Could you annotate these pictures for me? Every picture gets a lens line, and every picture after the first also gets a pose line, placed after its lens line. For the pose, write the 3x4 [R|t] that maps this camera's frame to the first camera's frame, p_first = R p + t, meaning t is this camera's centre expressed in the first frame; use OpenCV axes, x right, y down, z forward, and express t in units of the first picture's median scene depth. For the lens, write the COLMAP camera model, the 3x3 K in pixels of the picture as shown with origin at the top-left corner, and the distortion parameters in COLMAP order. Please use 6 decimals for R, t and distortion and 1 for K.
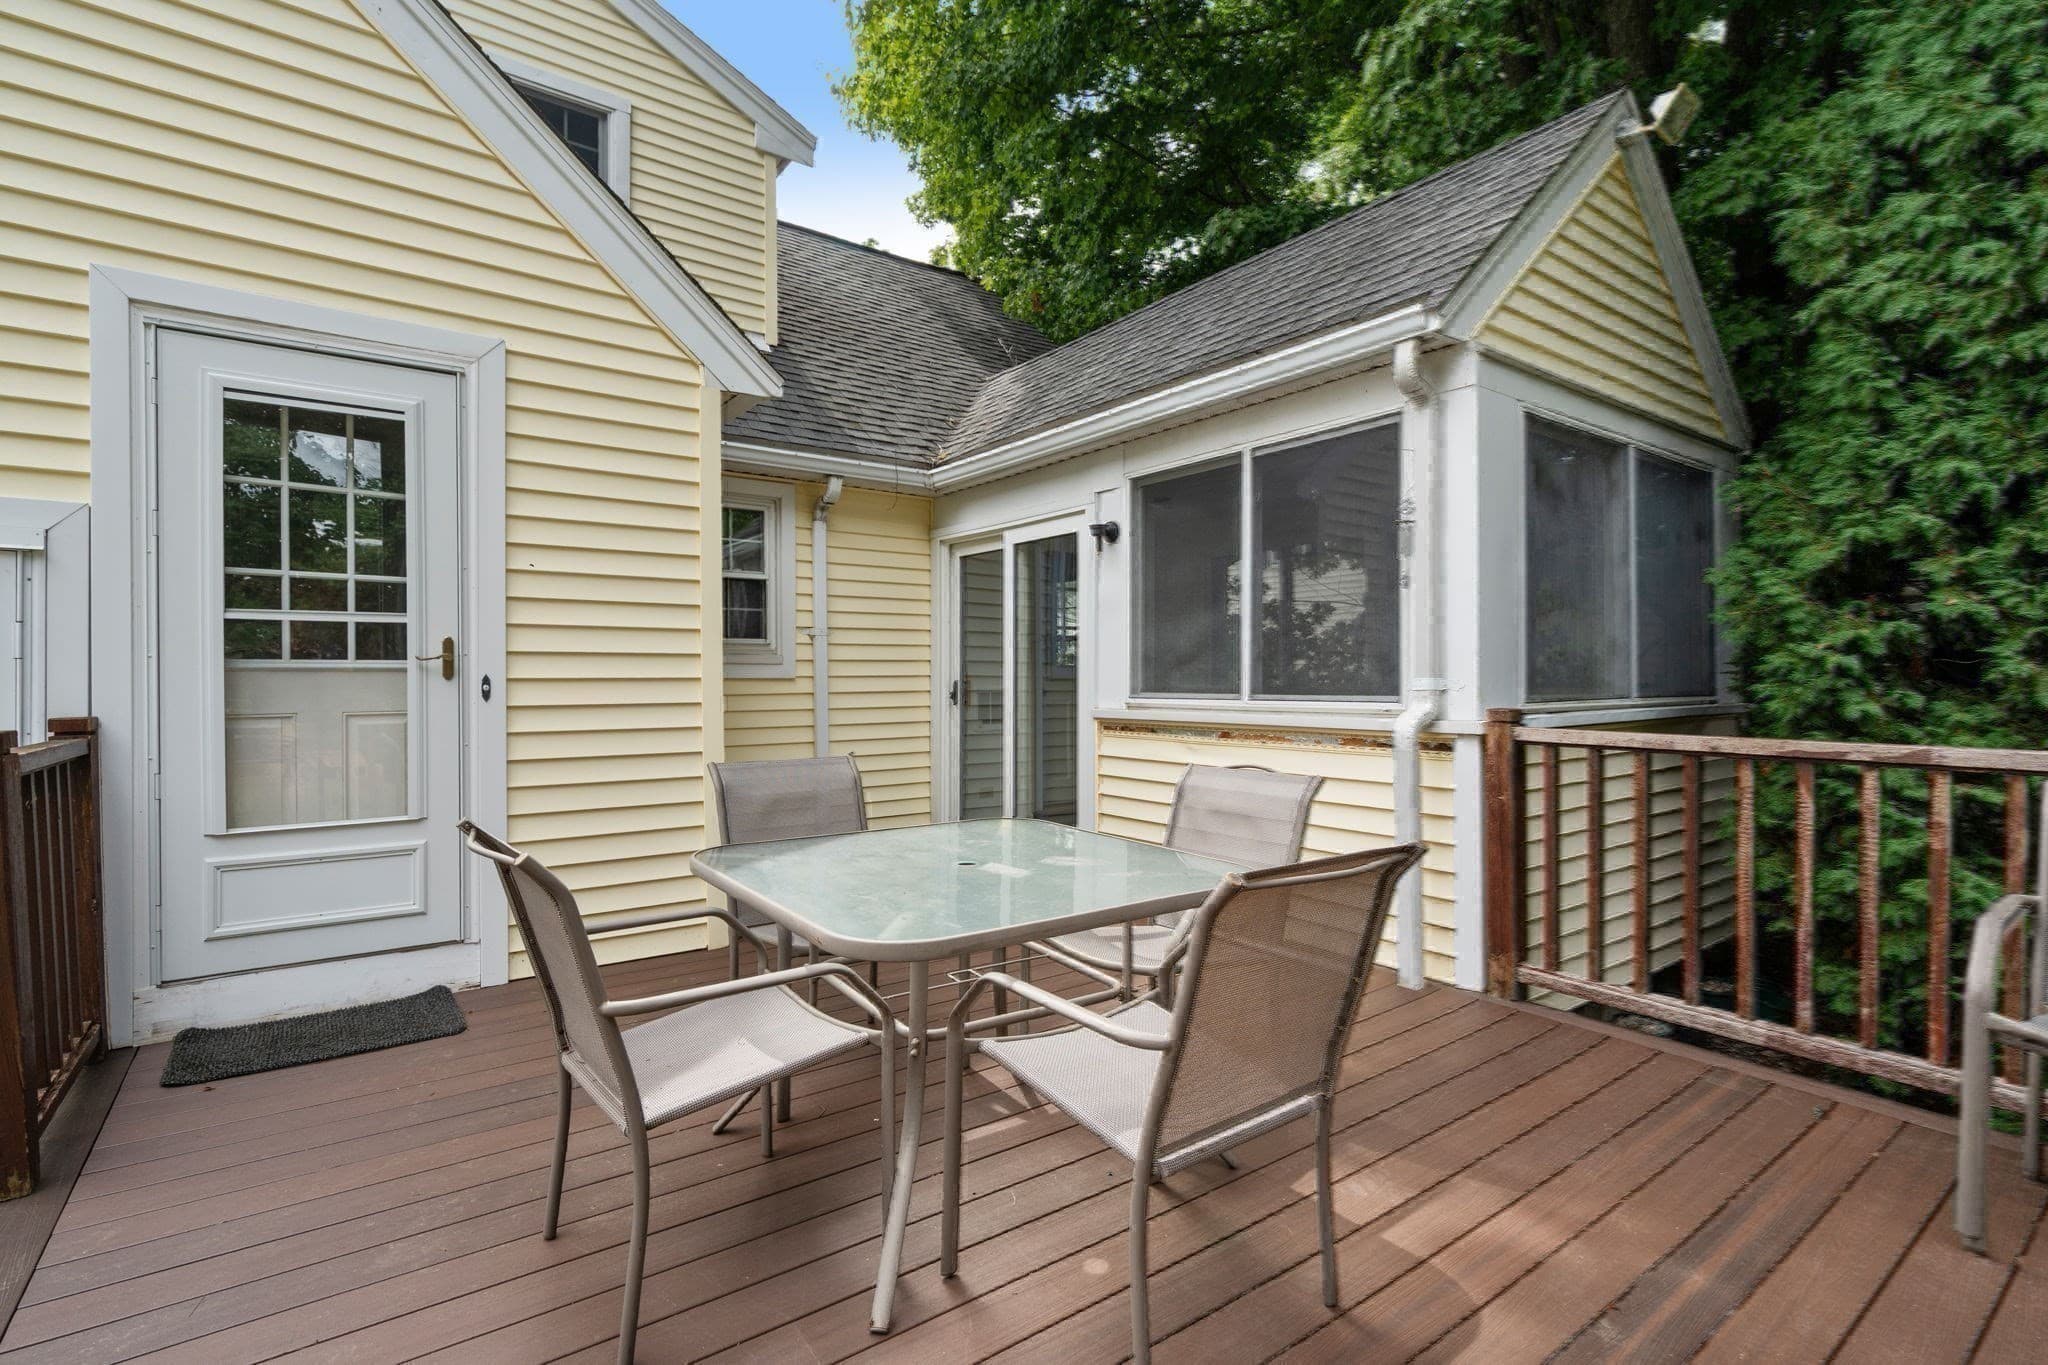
lens RADIAL K [[942.7, 0, 1024.0], [0, 942.7, 682.5], [0, 0, 1]] dist [-0.000543, -0.000063]
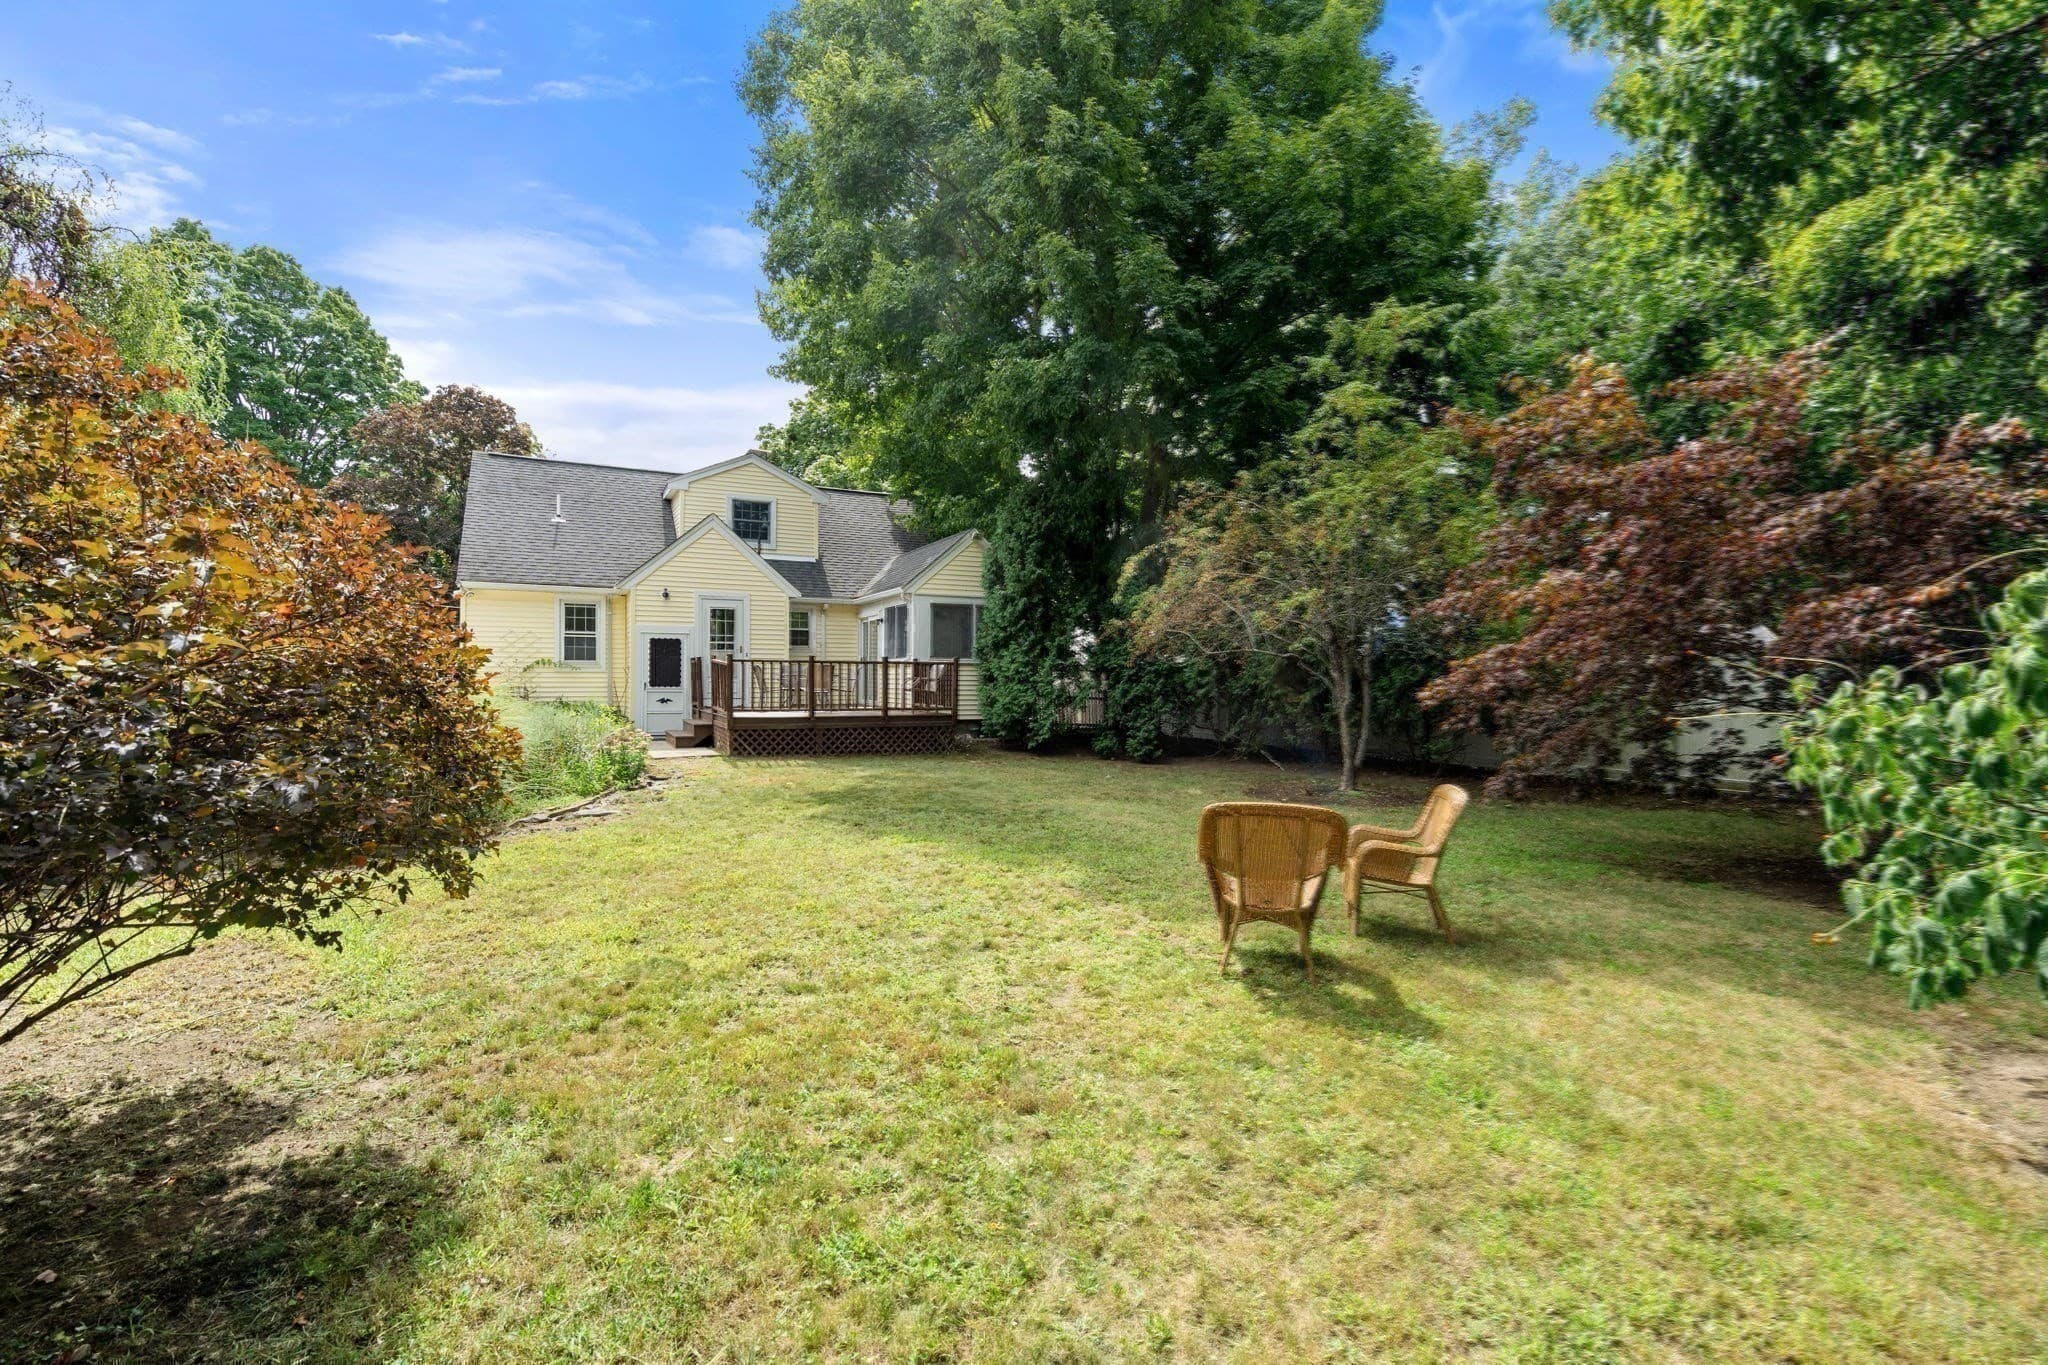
lens RADIAL K [[942.7, 0, 1024.0], [0, 942.7, 682.5], [0, 0, 1]] dist [-0.000543, -0.000063]
pose [[0.983450, 0.001538, -0.181174, 1.442673], [-0.002872, 0.999971, -0.007101, 0.142795], [0.181157, 0.007504, 0.983425, -2.944704]]
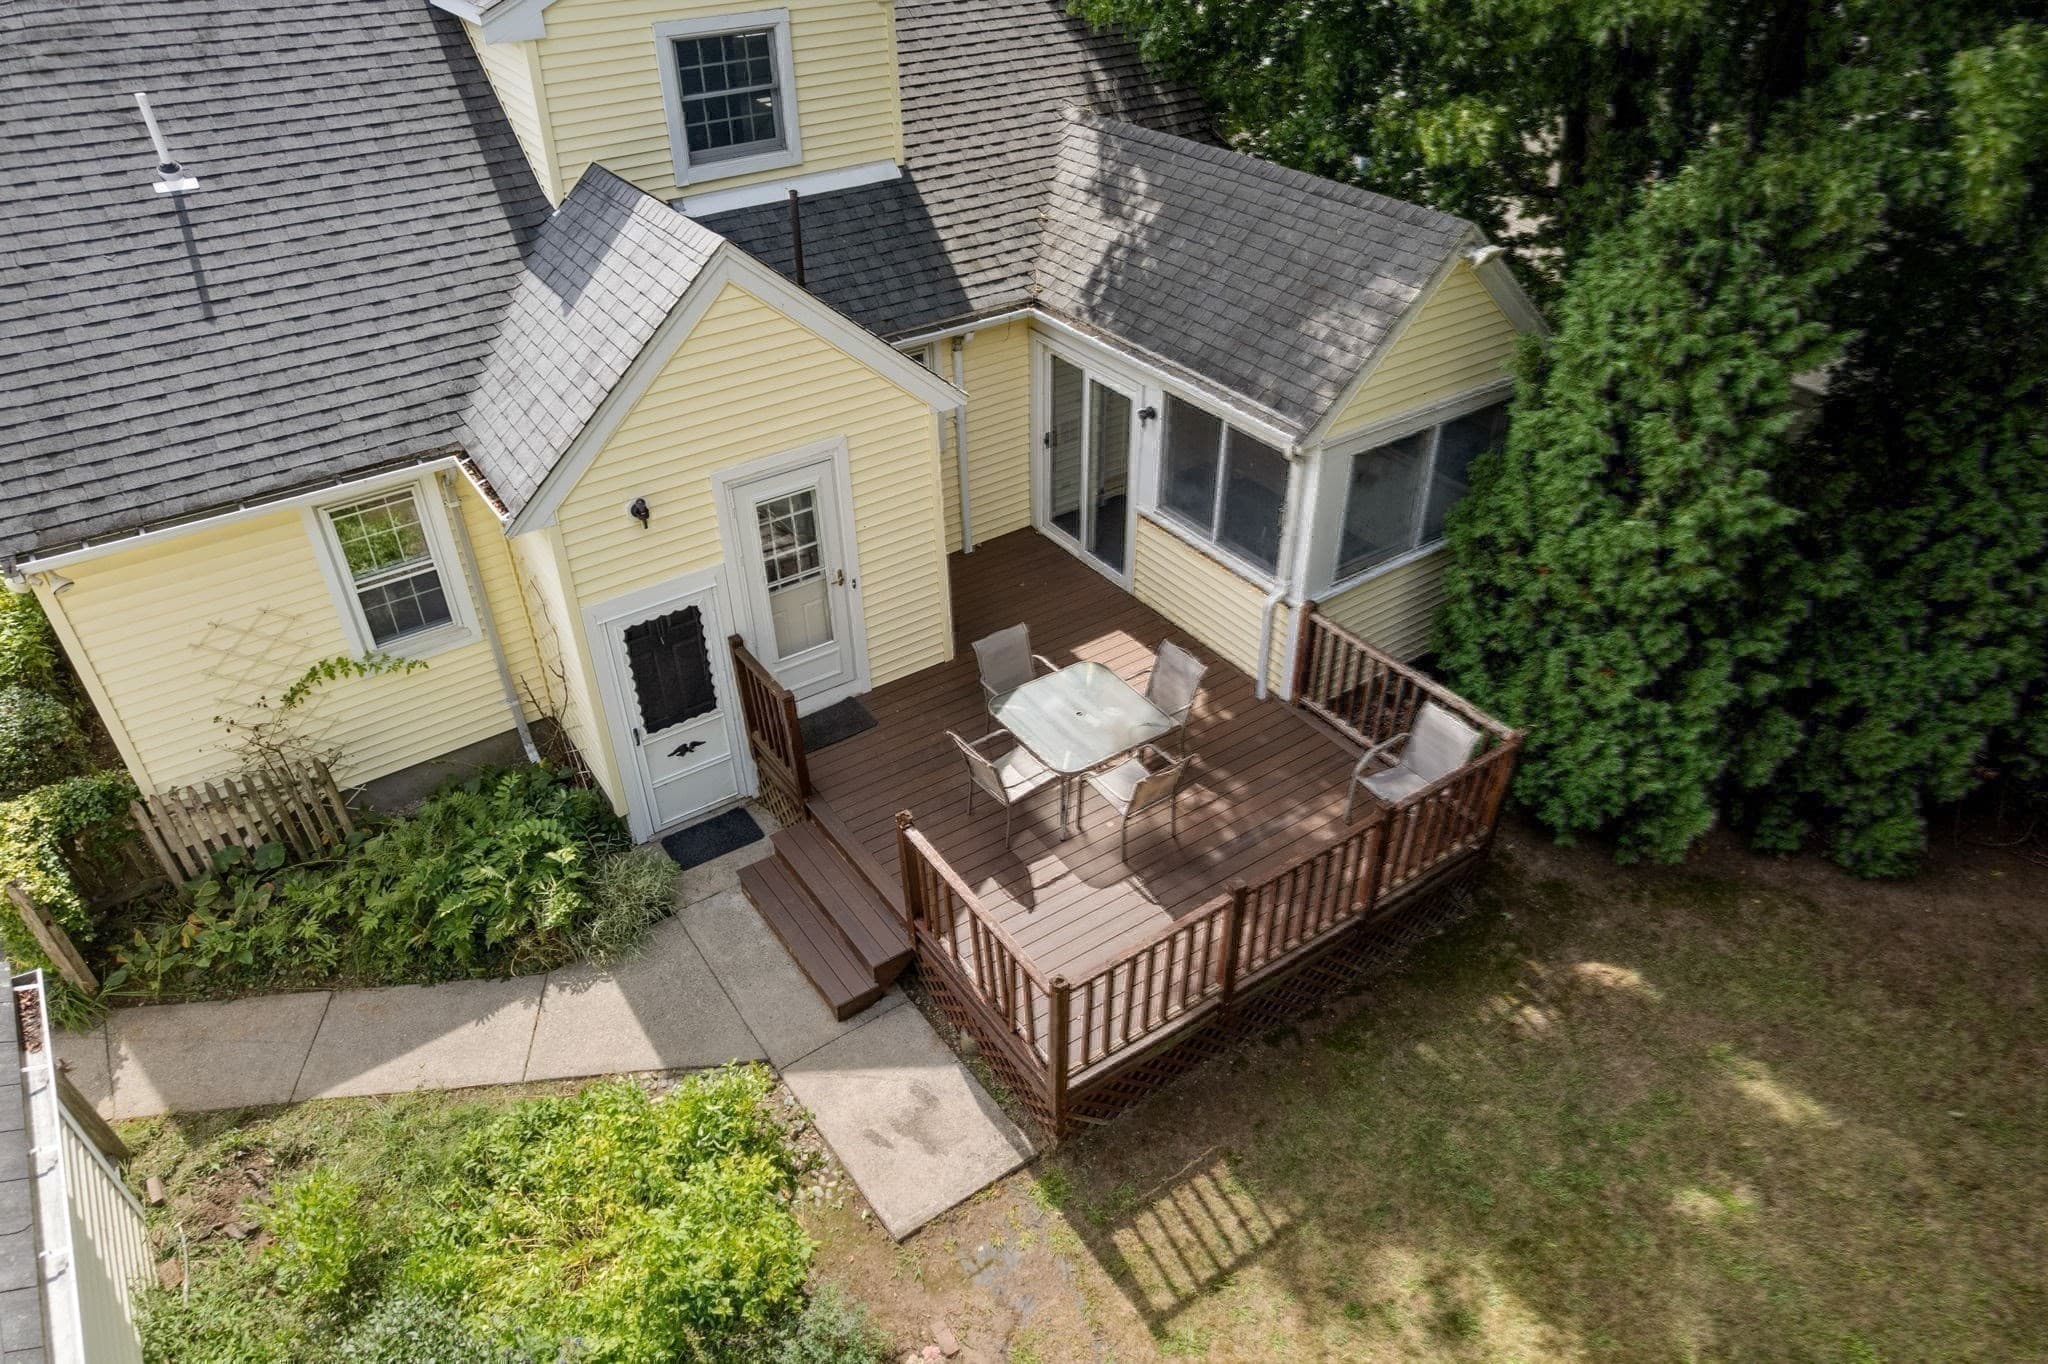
lens RADIAL K [[1304.1, 0, 1026.8], [0, 1304.1, 719.6], [0, 0, 1]] dist [-0.096943, 0.076912]
pose [[0.999361, 0.010632, -0.034111, -0.039915], [0.011904, 0.801080, 0.598438, -1.061562], [0.033689, -0.598462, 0.800442, -1.101396]]
